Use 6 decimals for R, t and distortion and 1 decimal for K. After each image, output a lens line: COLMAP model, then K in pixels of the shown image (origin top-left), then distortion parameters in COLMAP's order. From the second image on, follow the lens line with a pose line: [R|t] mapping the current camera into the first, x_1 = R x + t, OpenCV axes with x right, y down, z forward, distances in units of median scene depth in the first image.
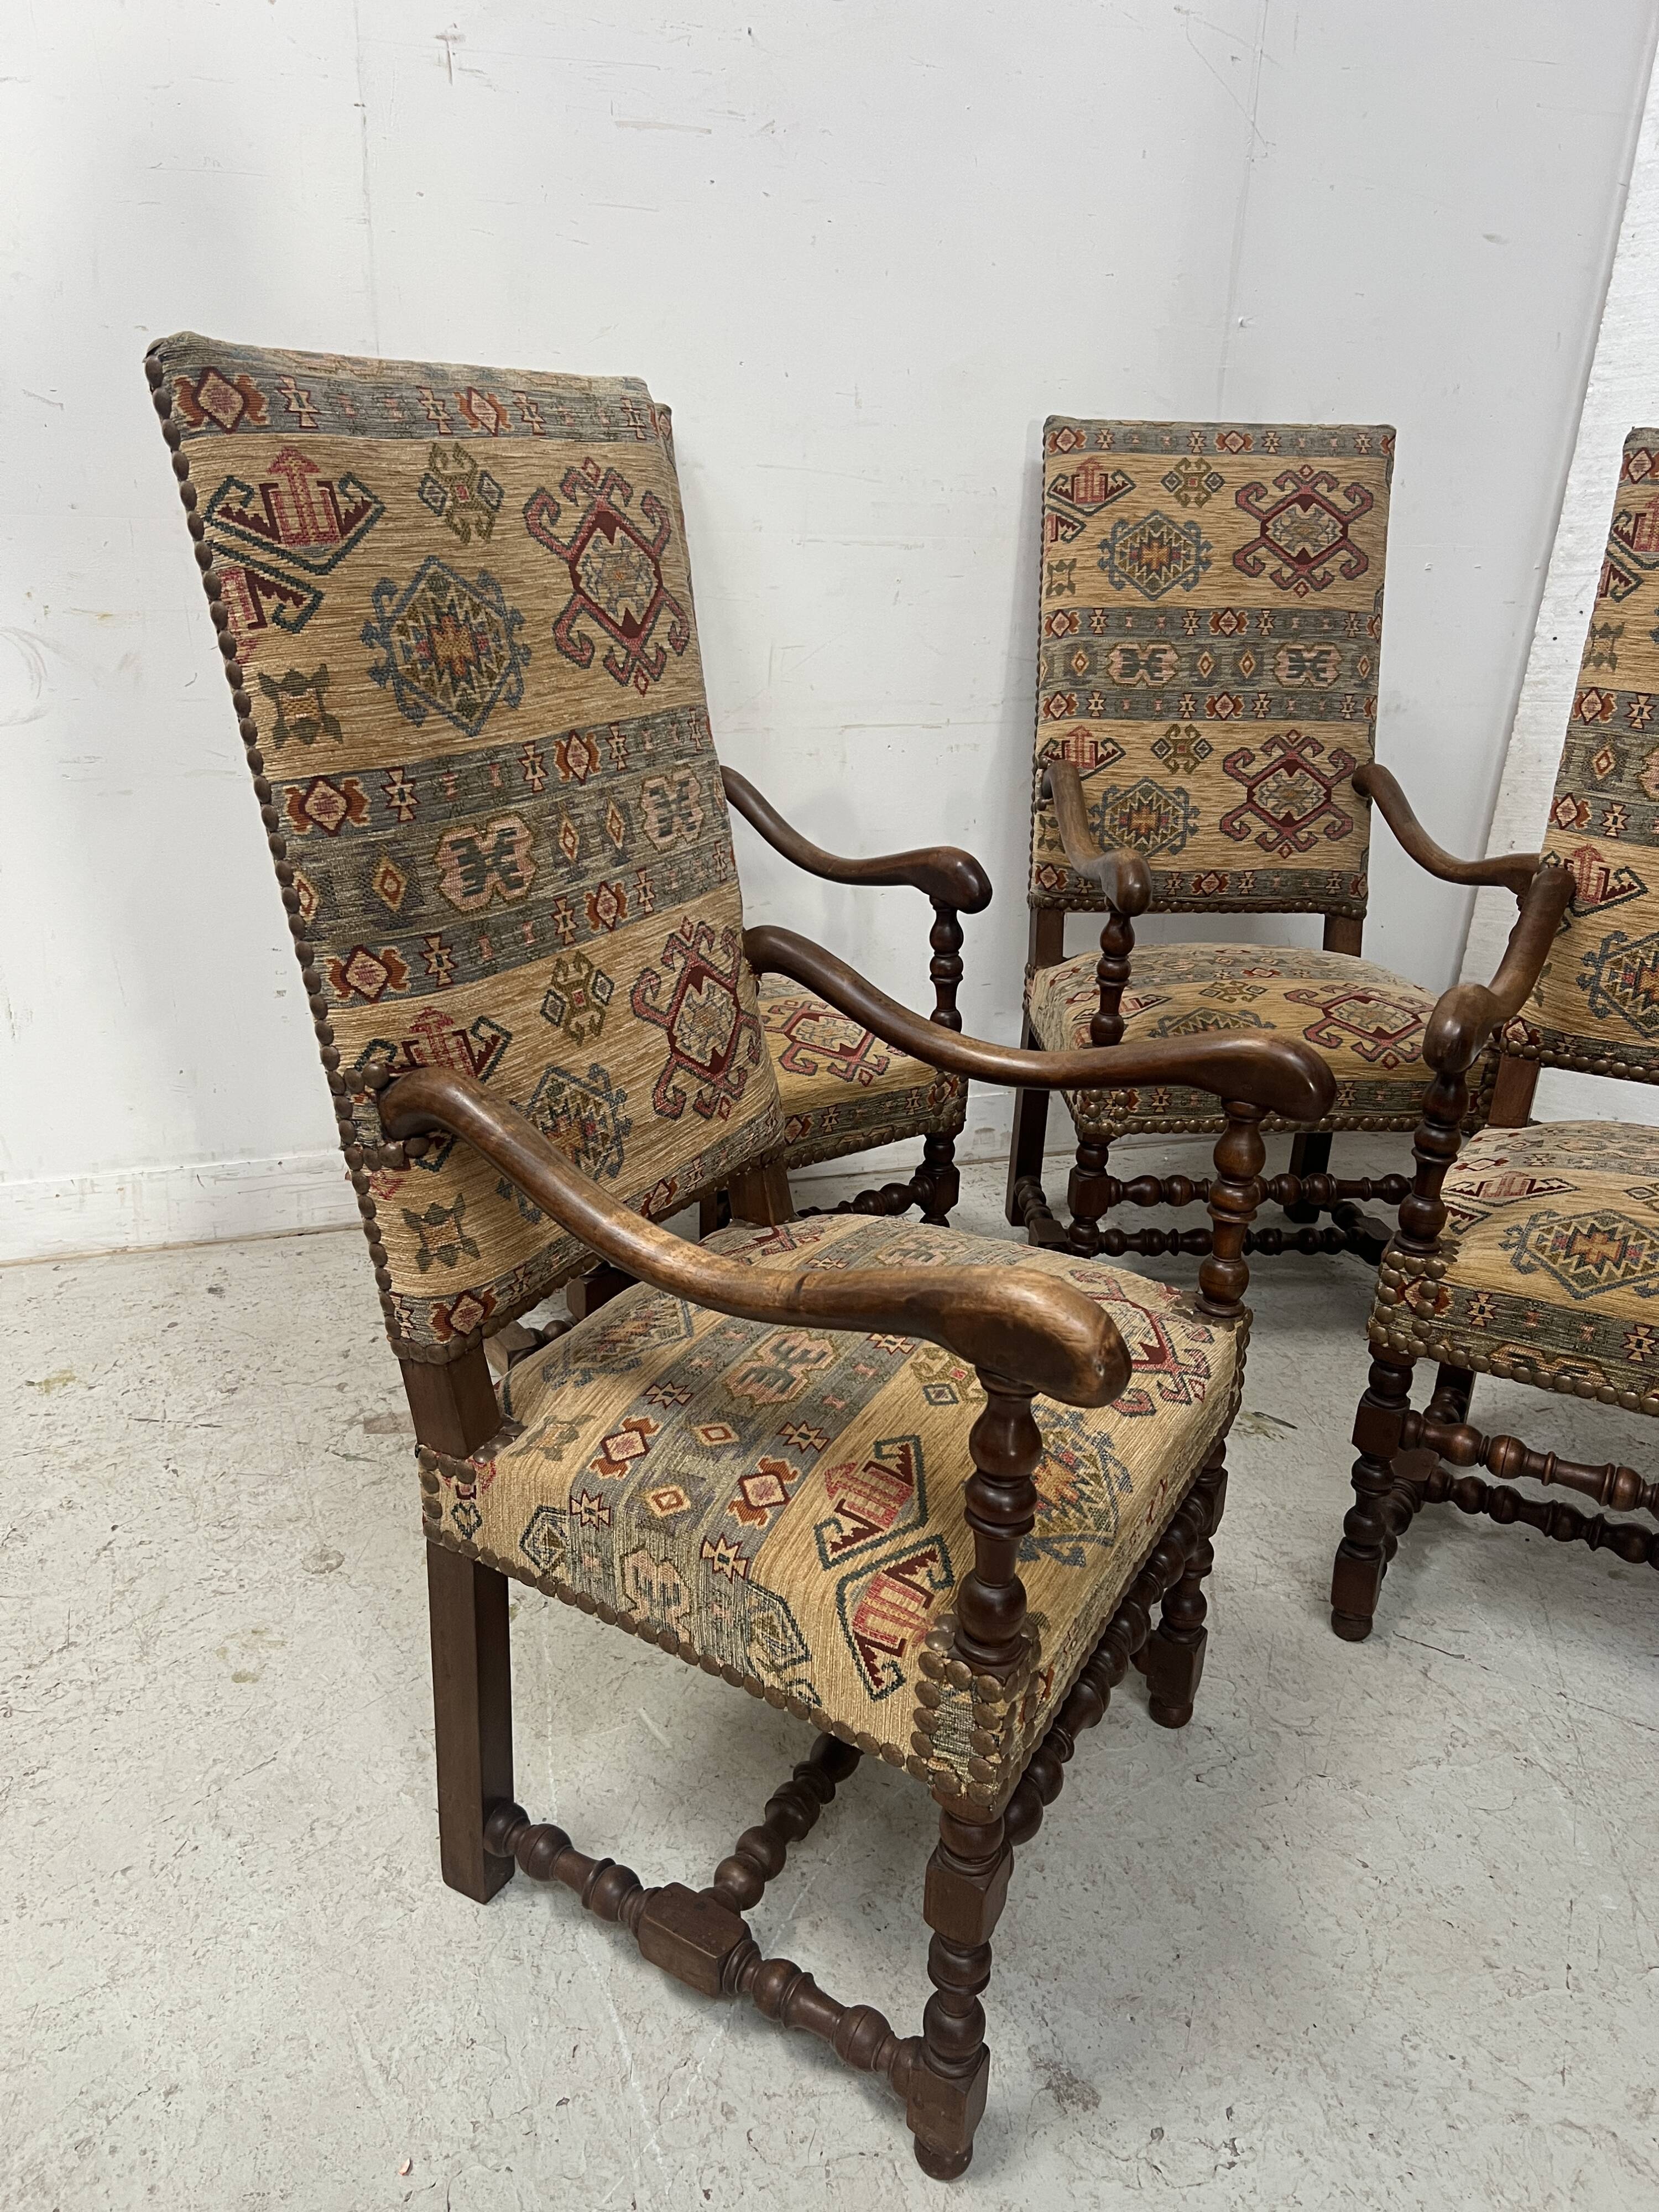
lens RADIAL K [[1681.7, 0, 823.2], [0, 1681.7, 1119.8], [0, 0, 1]] dist [0.045172, -0.045919]
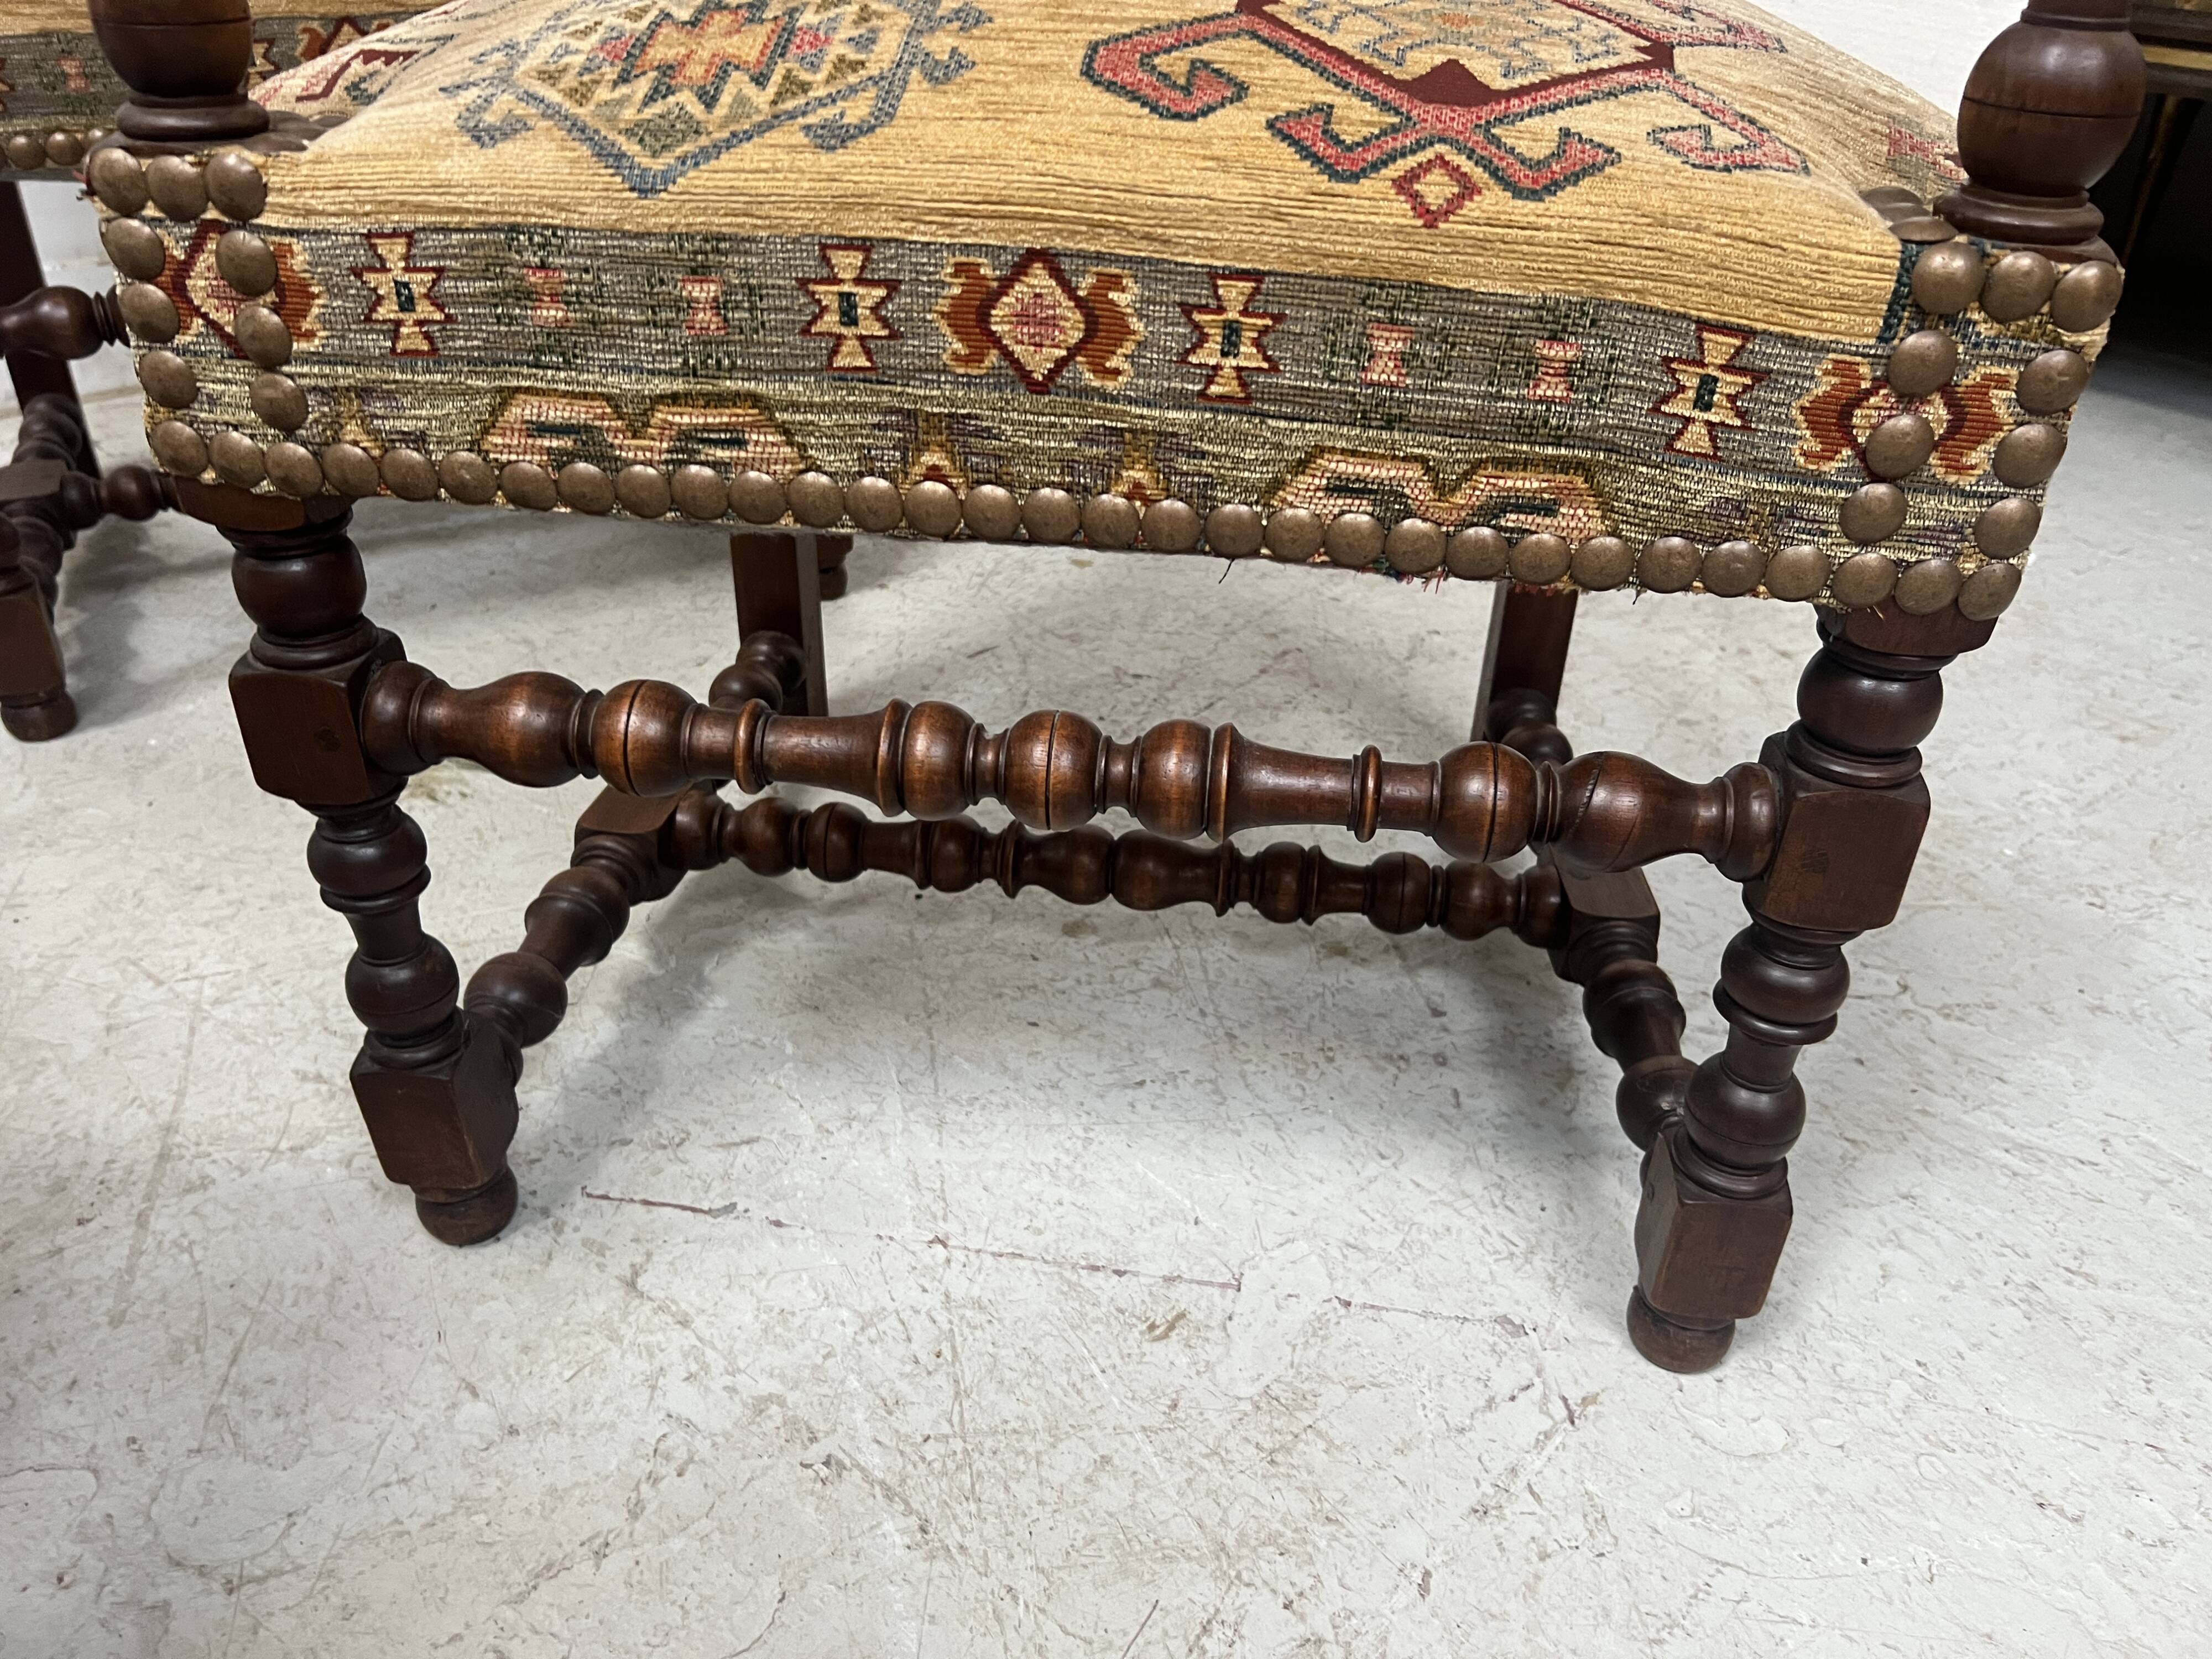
lens RADIAL K [[1681.7, 0, 1110.2], [0, 1681.7, 838.7], [0, 0, 1]] dist [0.045172, -0.045919]
pose [[0.926087, -0.211509, 0.312454, 0.379873], [0.144718, 0.963888, 0.223554, 0.153697], [-0.348454, -0.161813, 0.923253, 0.627300]]
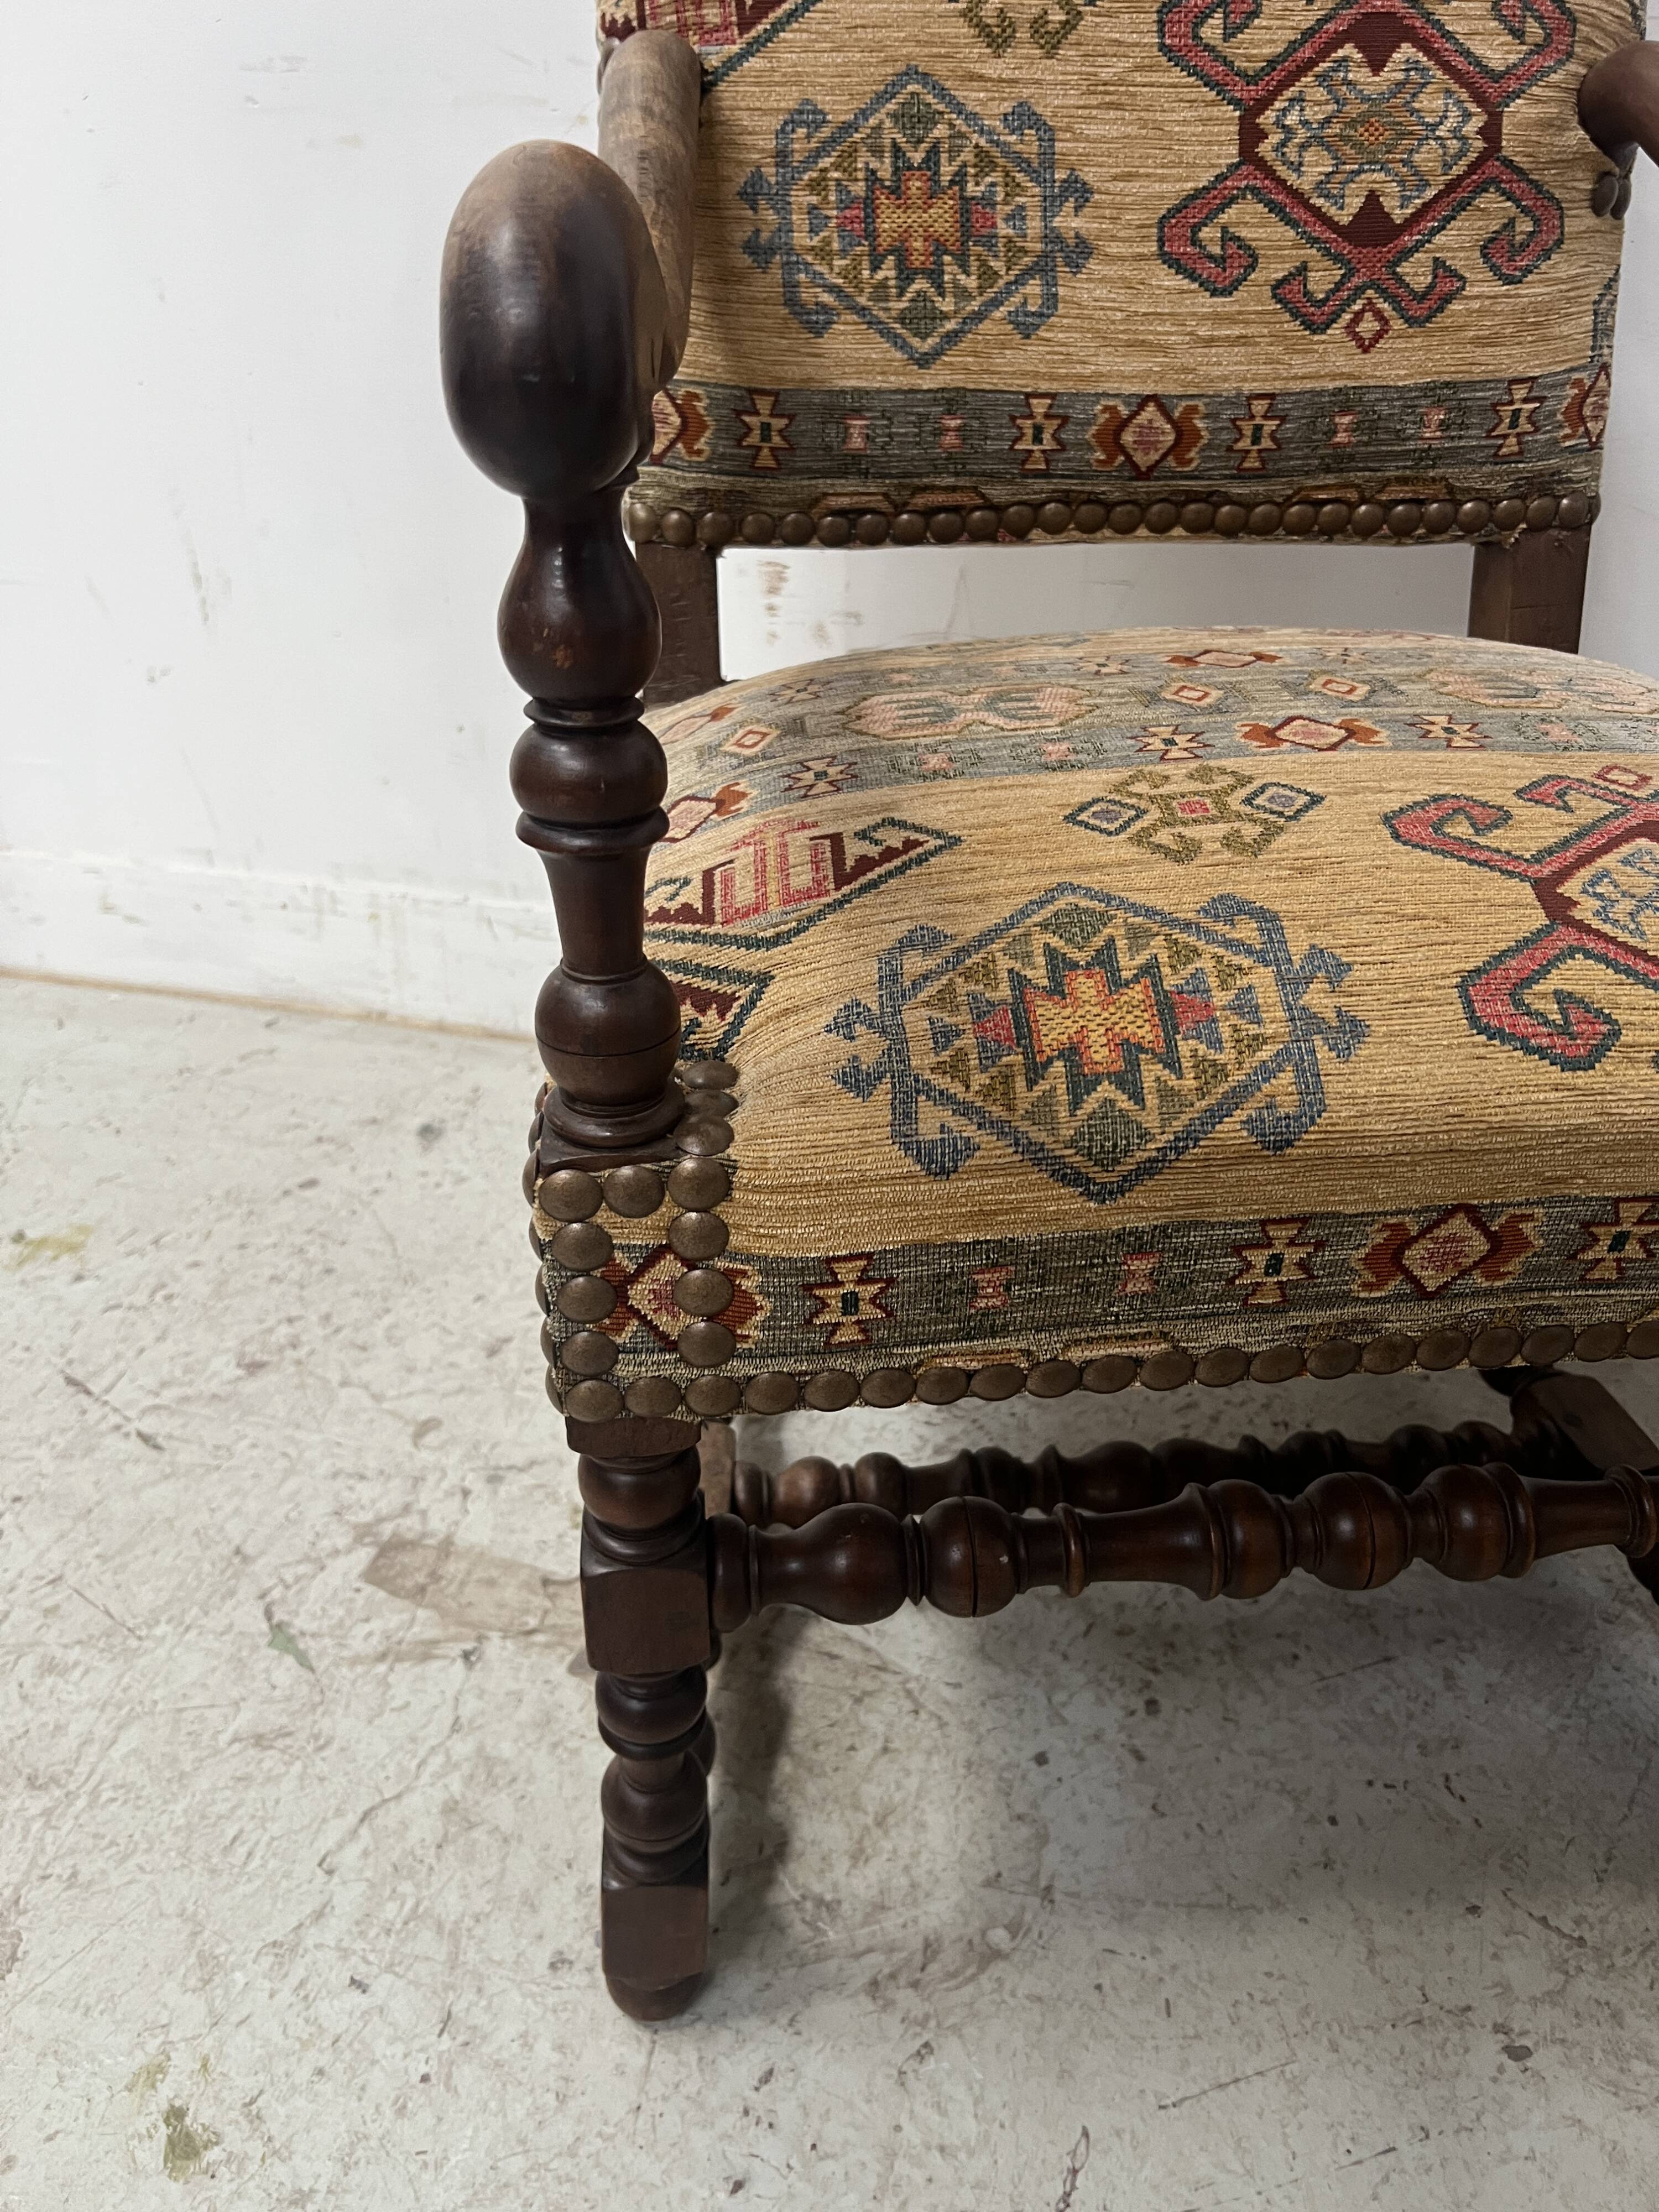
lens RADIAL K [[1705.6, 0, 819.6], [0, 1705.6, 1092.8], [0, 0, 1]] dist [0.063889, -0.081715]
pose [[0.834419, 0.250292, -0.491018, 0.033338], [-0.173303, 0.964895, 0.197343, -0.067067], [0.523174, -0.079572, 0.848503, 0.867059]]
